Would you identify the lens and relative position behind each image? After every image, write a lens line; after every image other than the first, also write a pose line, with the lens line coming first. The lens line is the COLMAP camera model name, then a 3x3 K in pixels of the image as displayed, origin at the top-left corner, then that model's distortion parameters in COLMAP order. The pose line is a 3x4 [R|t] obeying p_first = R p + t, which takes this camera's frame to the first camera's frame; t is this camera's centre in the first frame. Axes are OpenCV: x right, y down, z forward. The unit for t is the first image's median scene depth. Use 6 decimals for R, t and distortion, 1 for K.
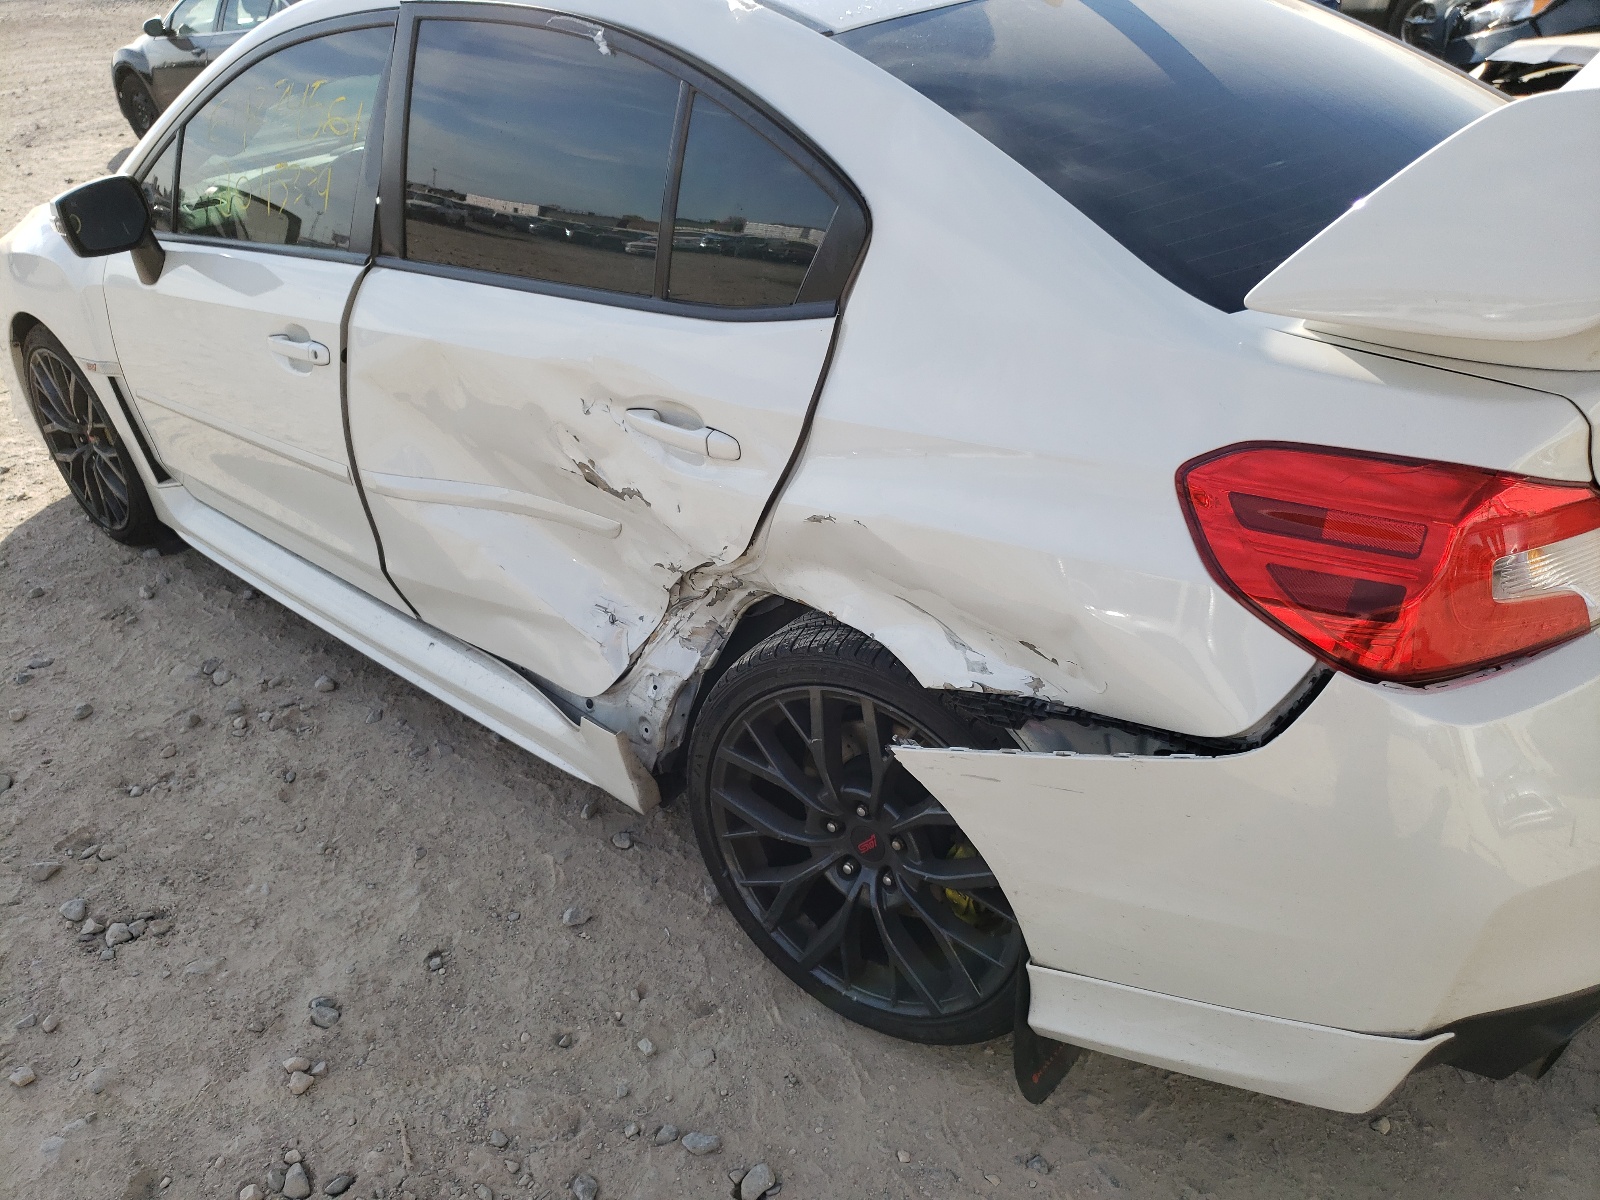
lens RADIAL K [[1284.4, 0, 800.0], [0, 1284.4, 600.0], [0, 0, 1]] dist [0.038896, -0.004820]
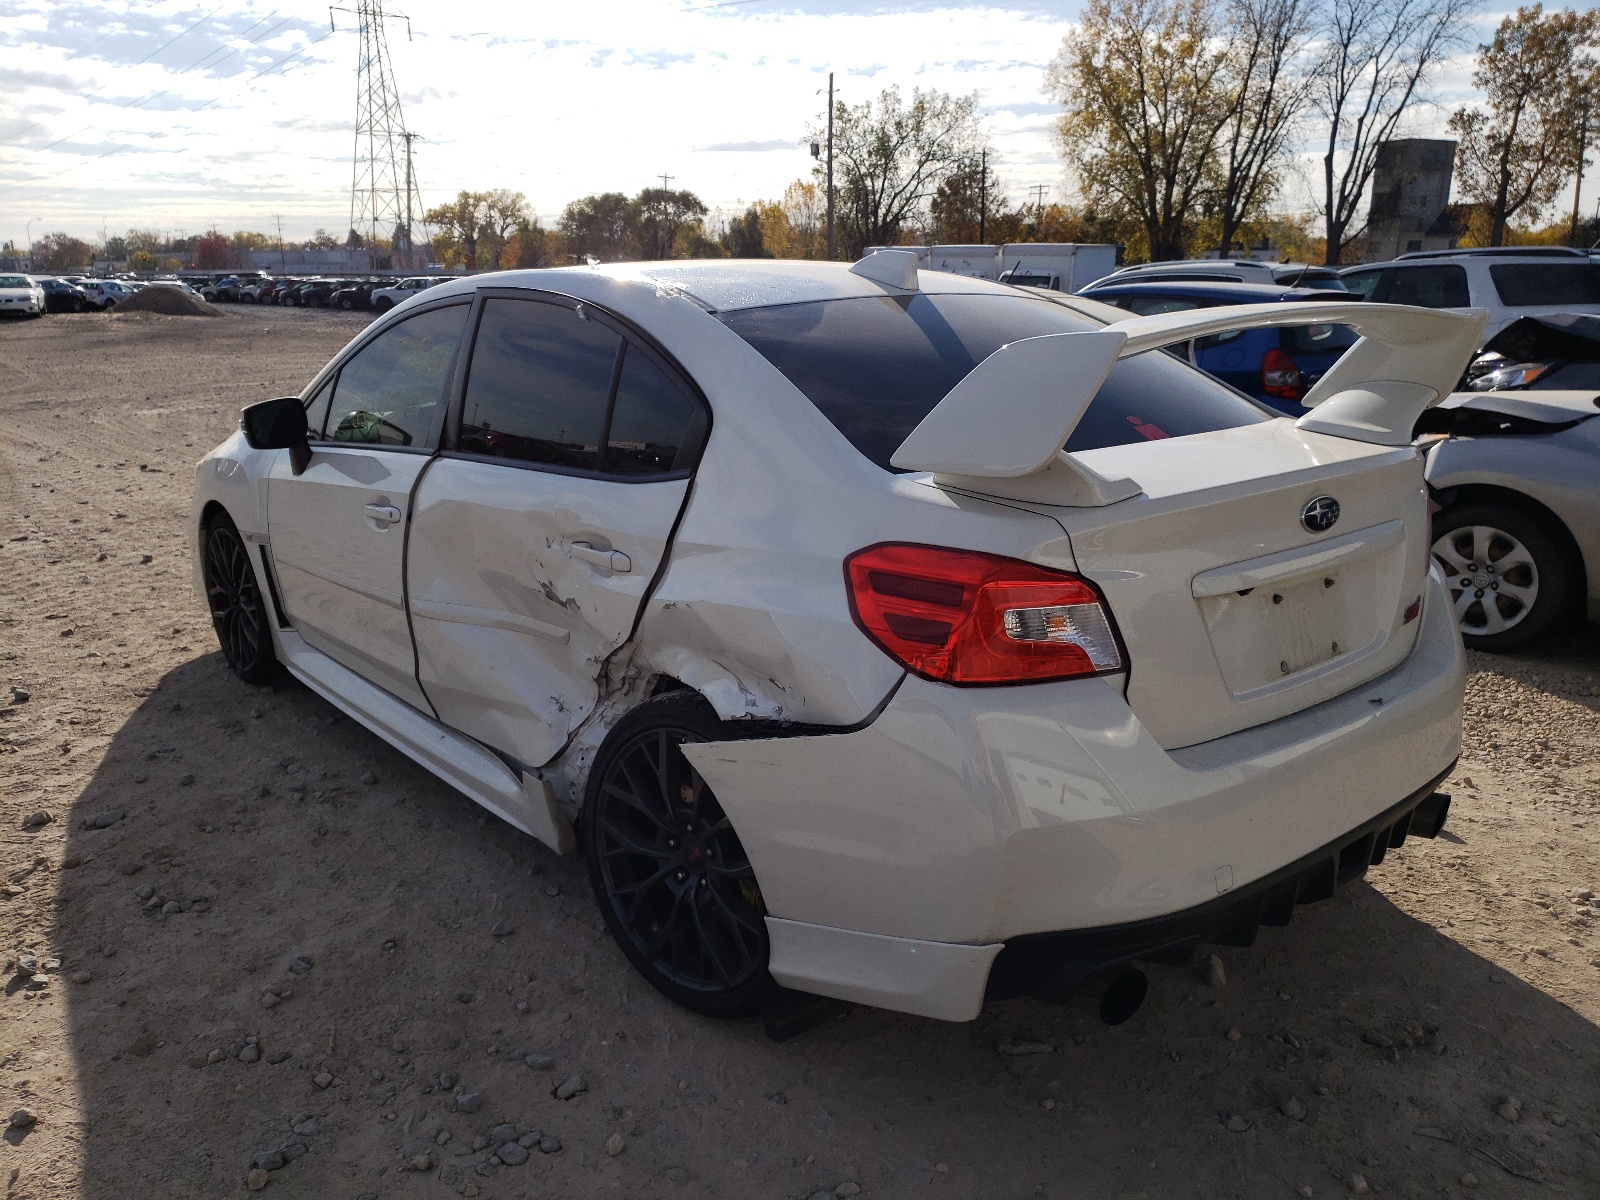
lens RADIAL K [[1301.9, 0, 800.0], [0, 1301.9, 600.0], [0, 0, 1]] dist [0.060897, 0.001065]
pose [[0.989841, 0.072864, -0.122086, 0.273496], [-0.100125, 0.966893, -0.234718, 0.209897], [0.100942, 0.244557, 0.964366, -0.347542]]
